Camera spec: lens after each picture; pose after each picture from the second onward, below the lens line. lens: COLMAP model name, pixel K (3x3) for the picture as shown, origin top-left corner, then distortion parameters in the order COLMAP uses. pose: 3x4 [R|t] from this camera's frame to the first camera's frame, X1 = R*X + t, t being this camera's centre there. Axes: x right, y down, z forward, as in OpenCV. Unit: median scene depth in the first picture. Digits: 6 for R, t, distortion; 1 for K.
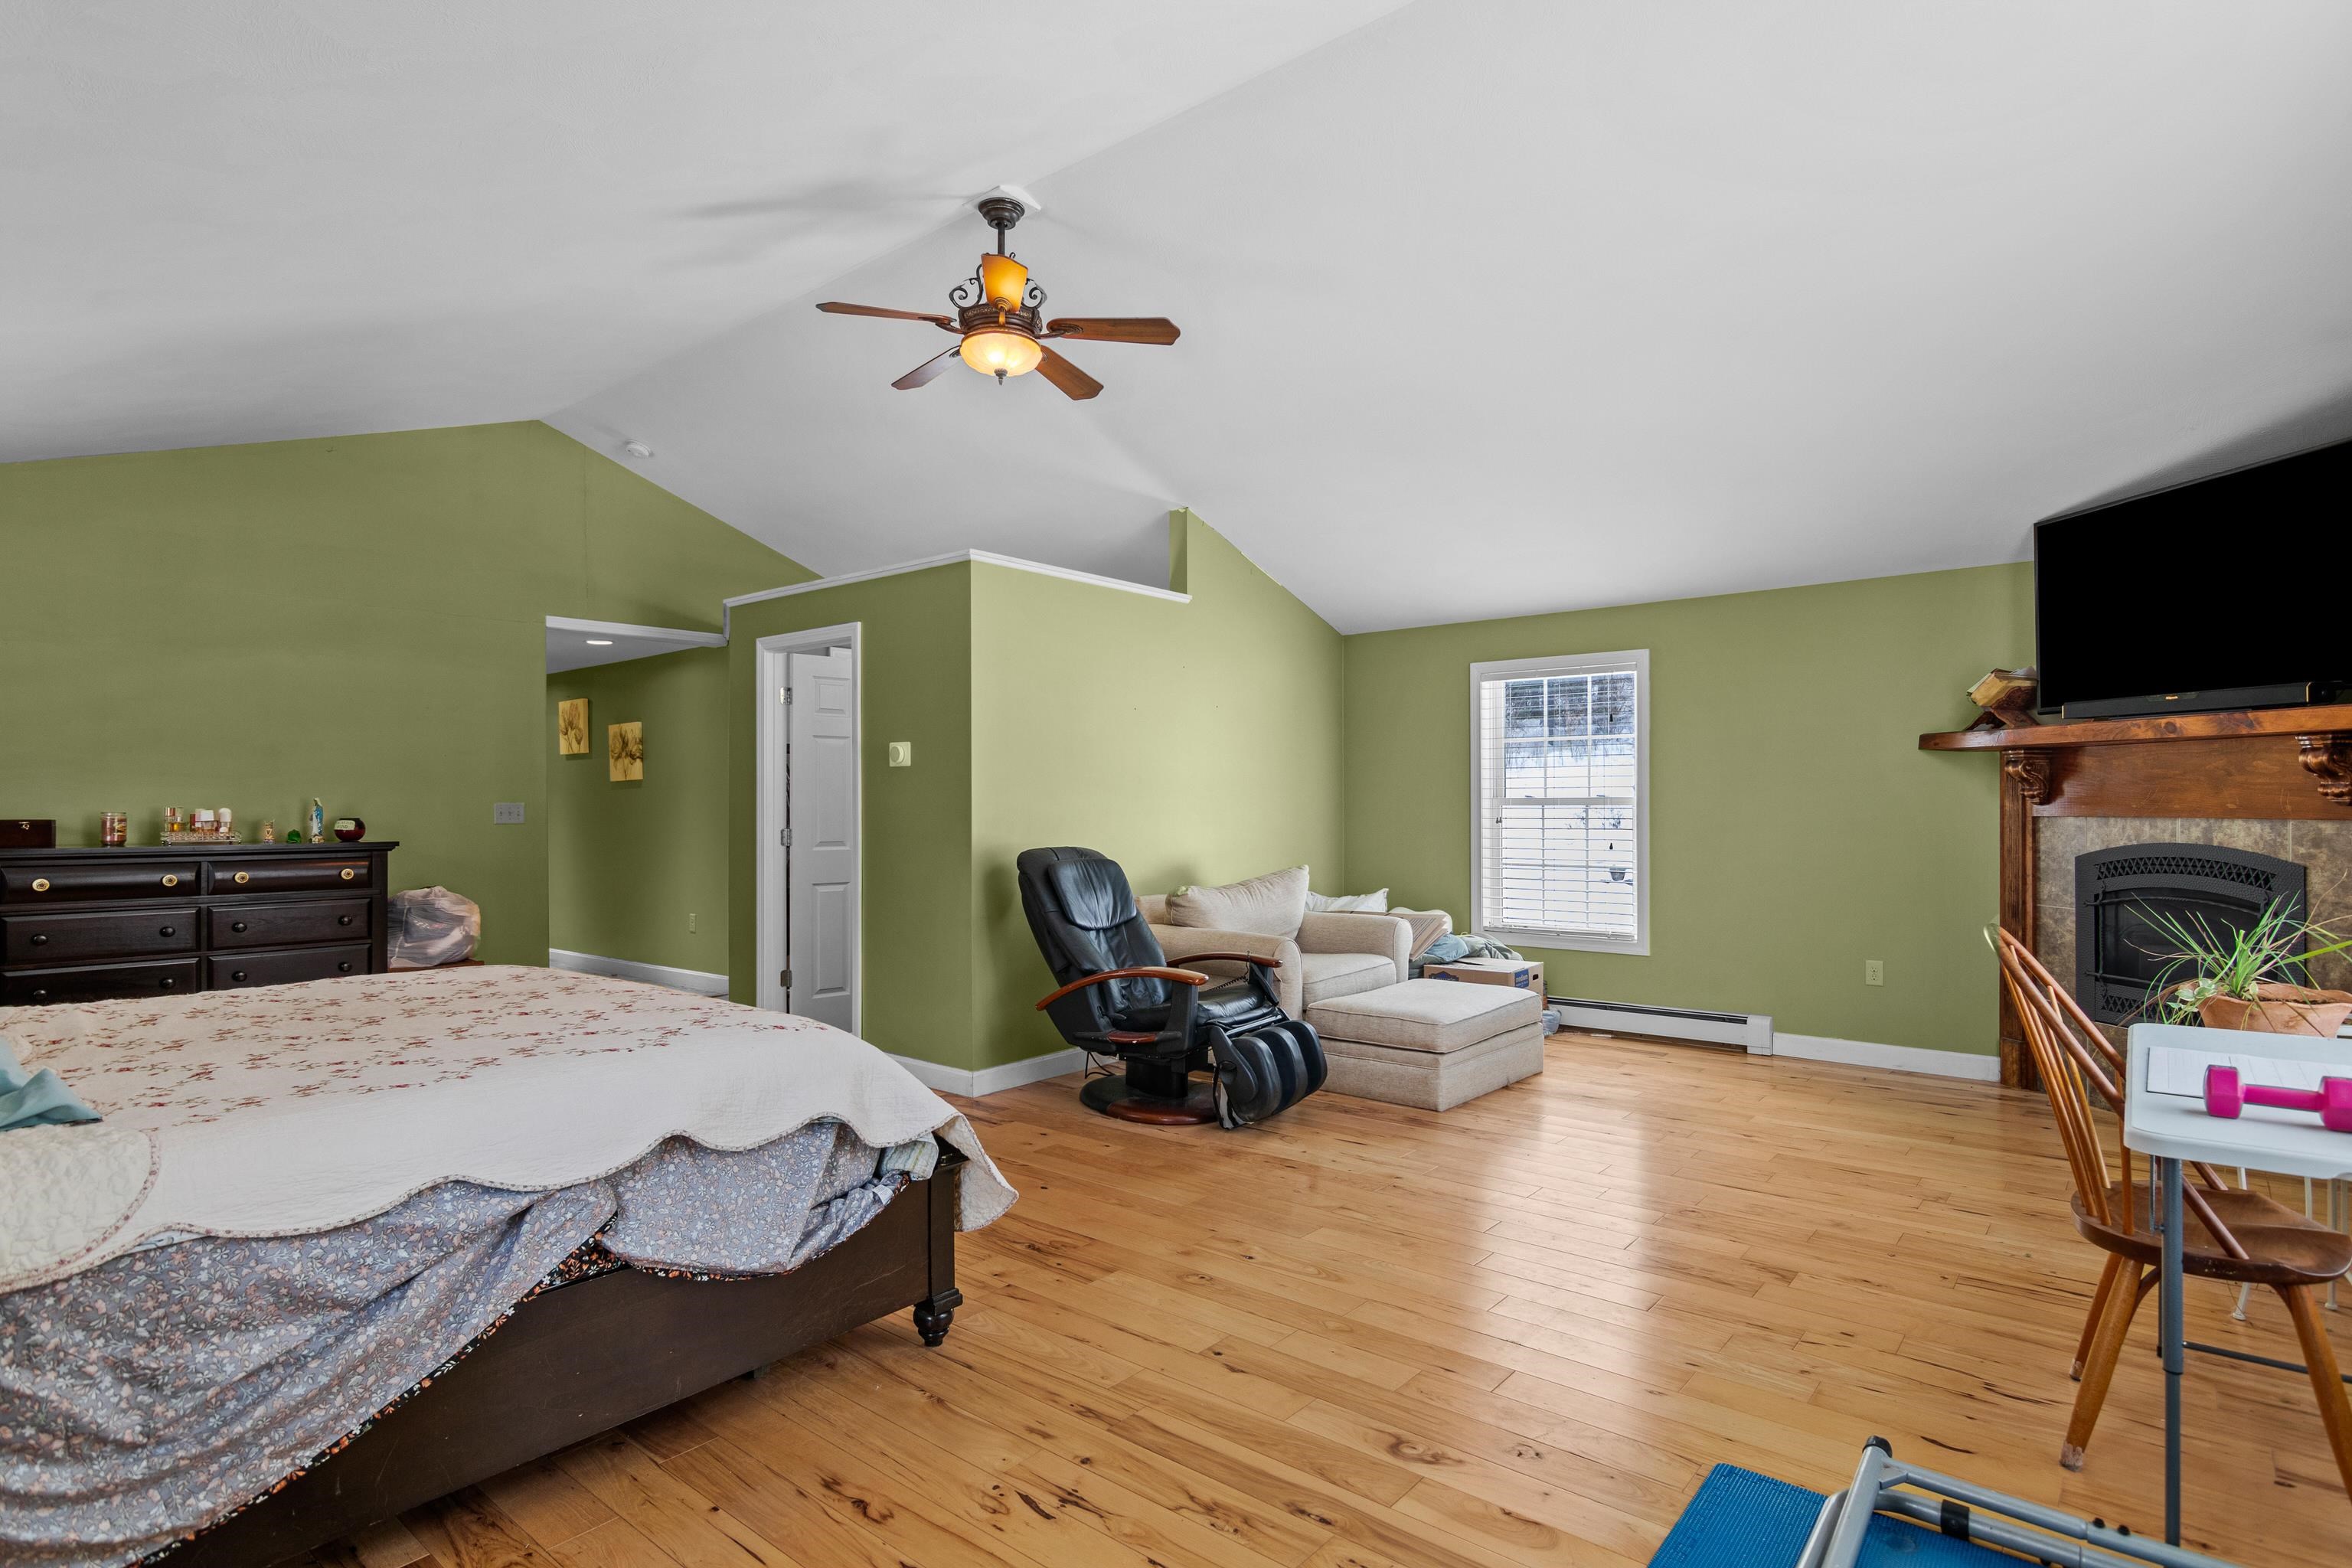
lens RADIAL K [[1200.9, 0, 1157.0], [0, 1200.9, 787.3], [0, 0, 1]] dist [-0.001229, -0.000450]
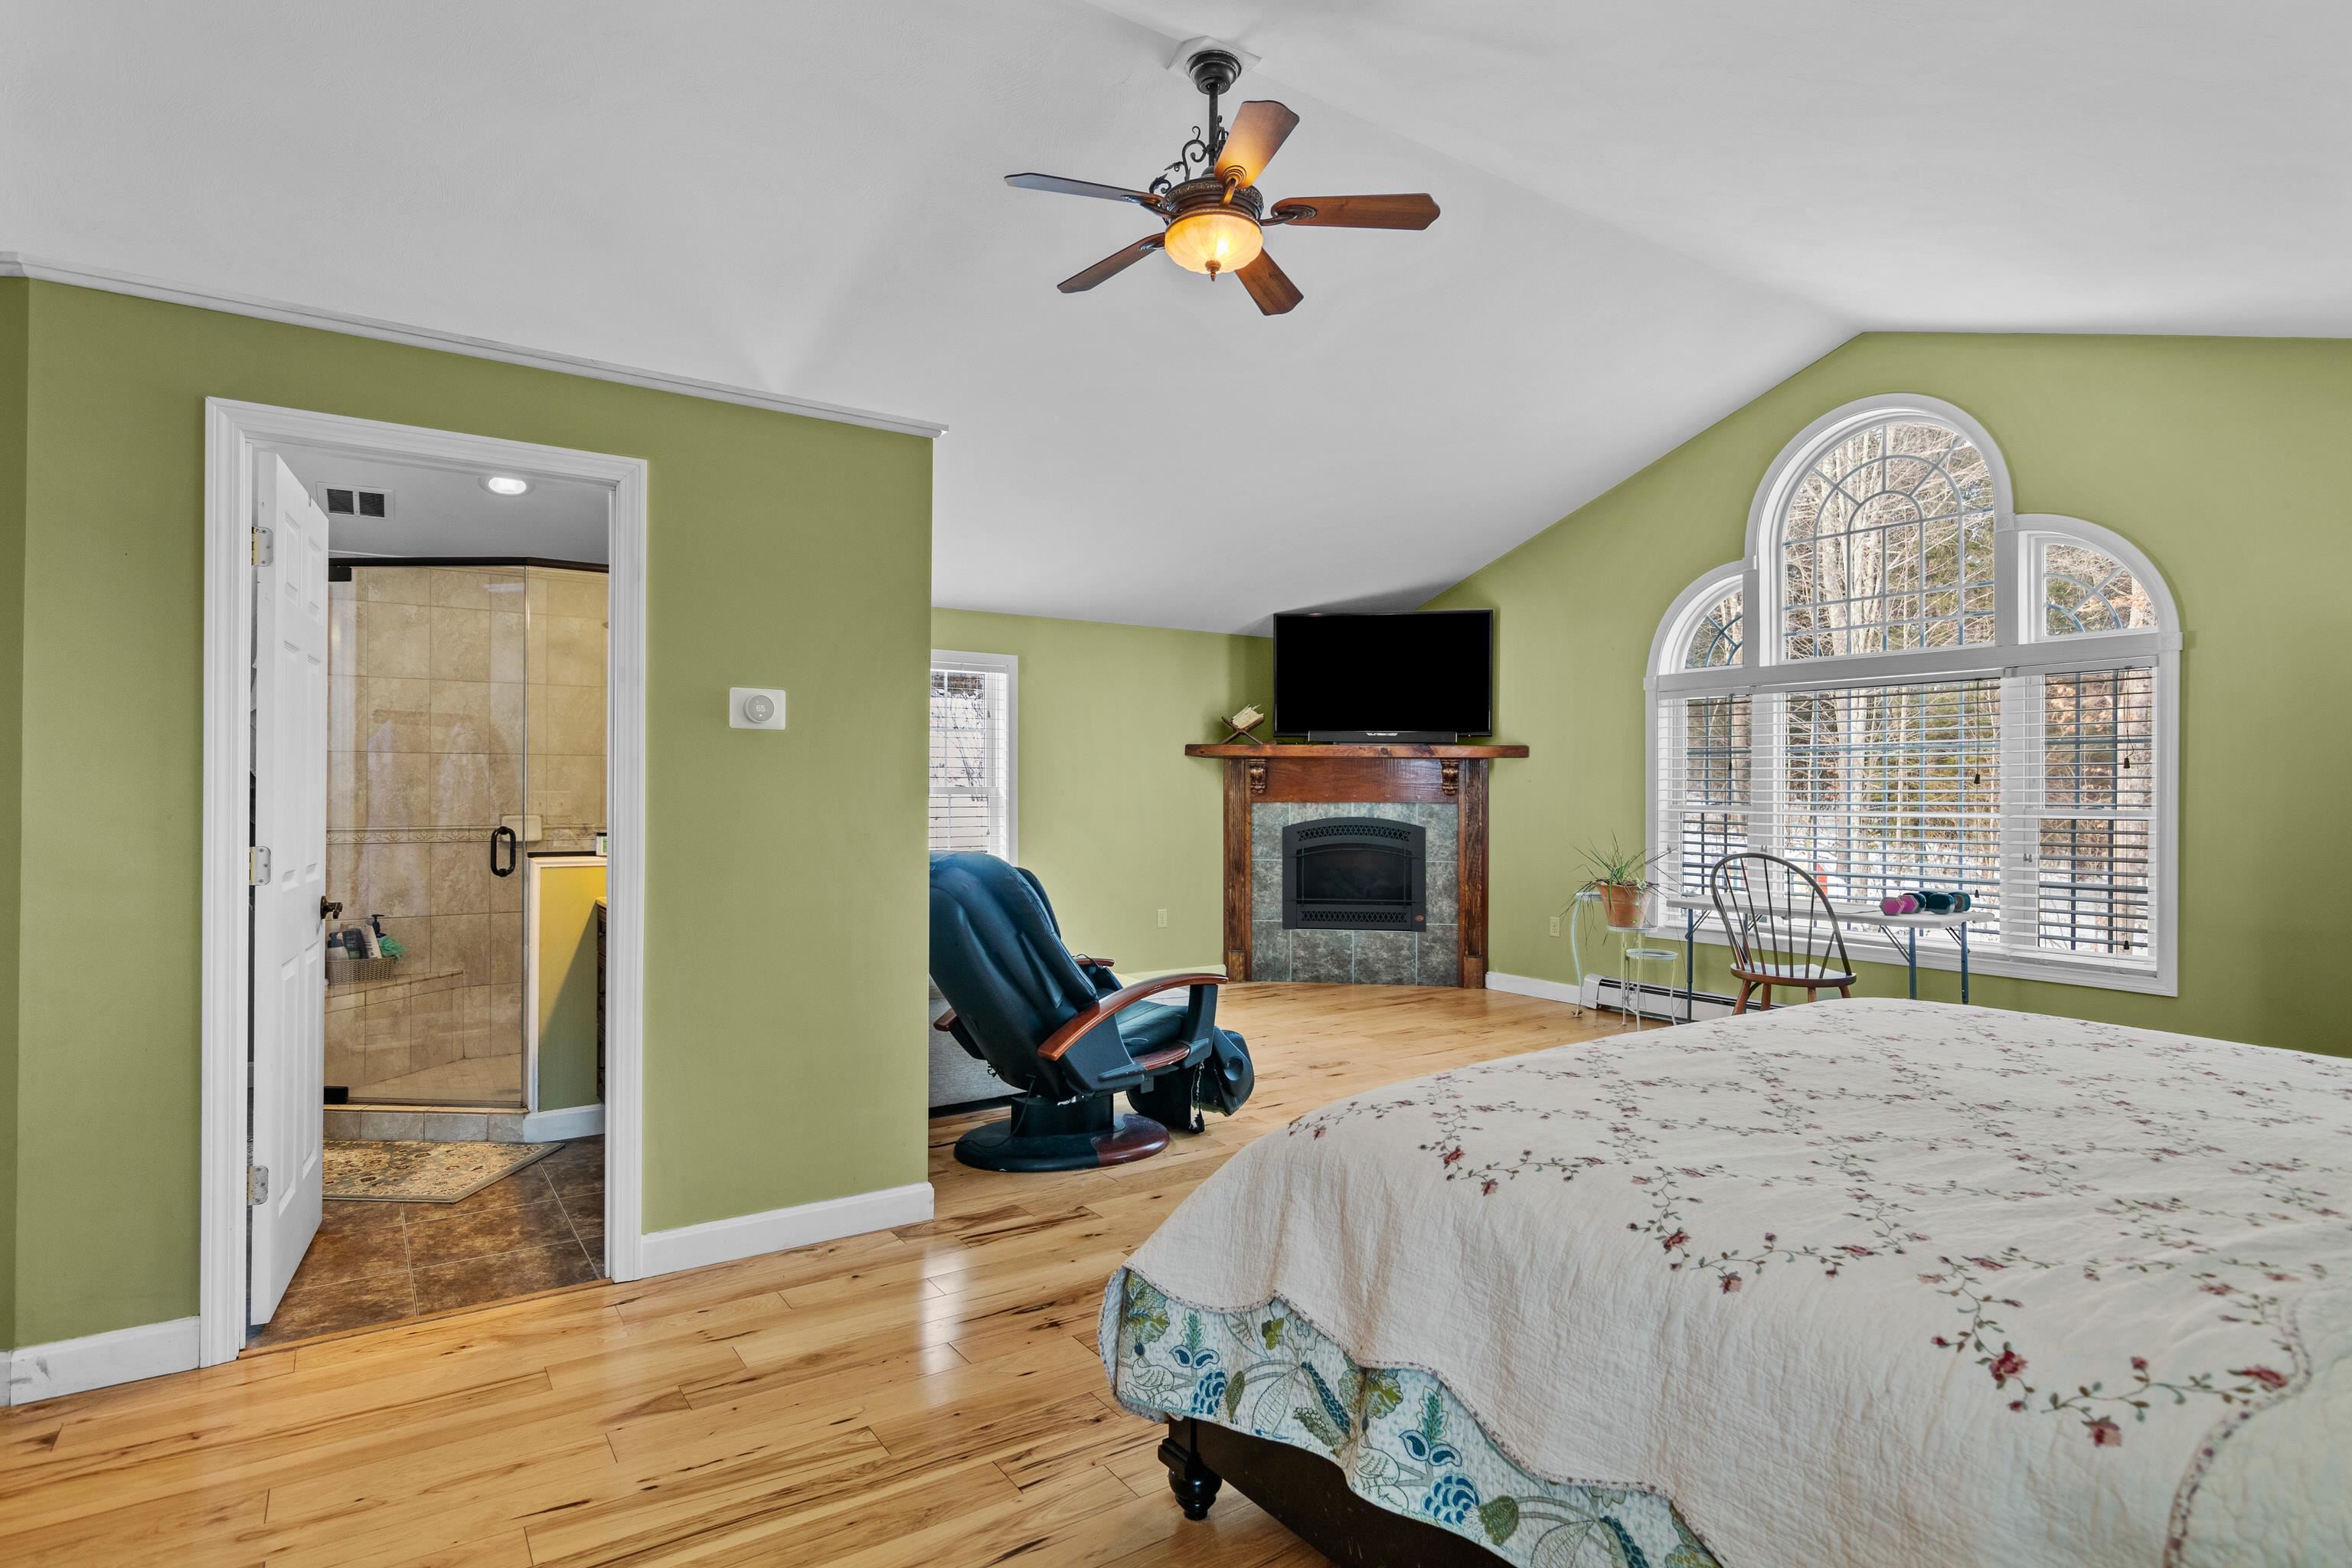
lens RADIAL K [[1200.9, 0, 1157.0], [0, 1200.9, 787.3], [0, 0, 1]] dist [-0.001229, -0.000450]
pose [[0.291325, 0.006226, 0.956604, -0.814604], [-0.017505, 0.999846, -0.001177, 0.009847], [-0.956464, -0.016403, 0.291389, 0.711036]]
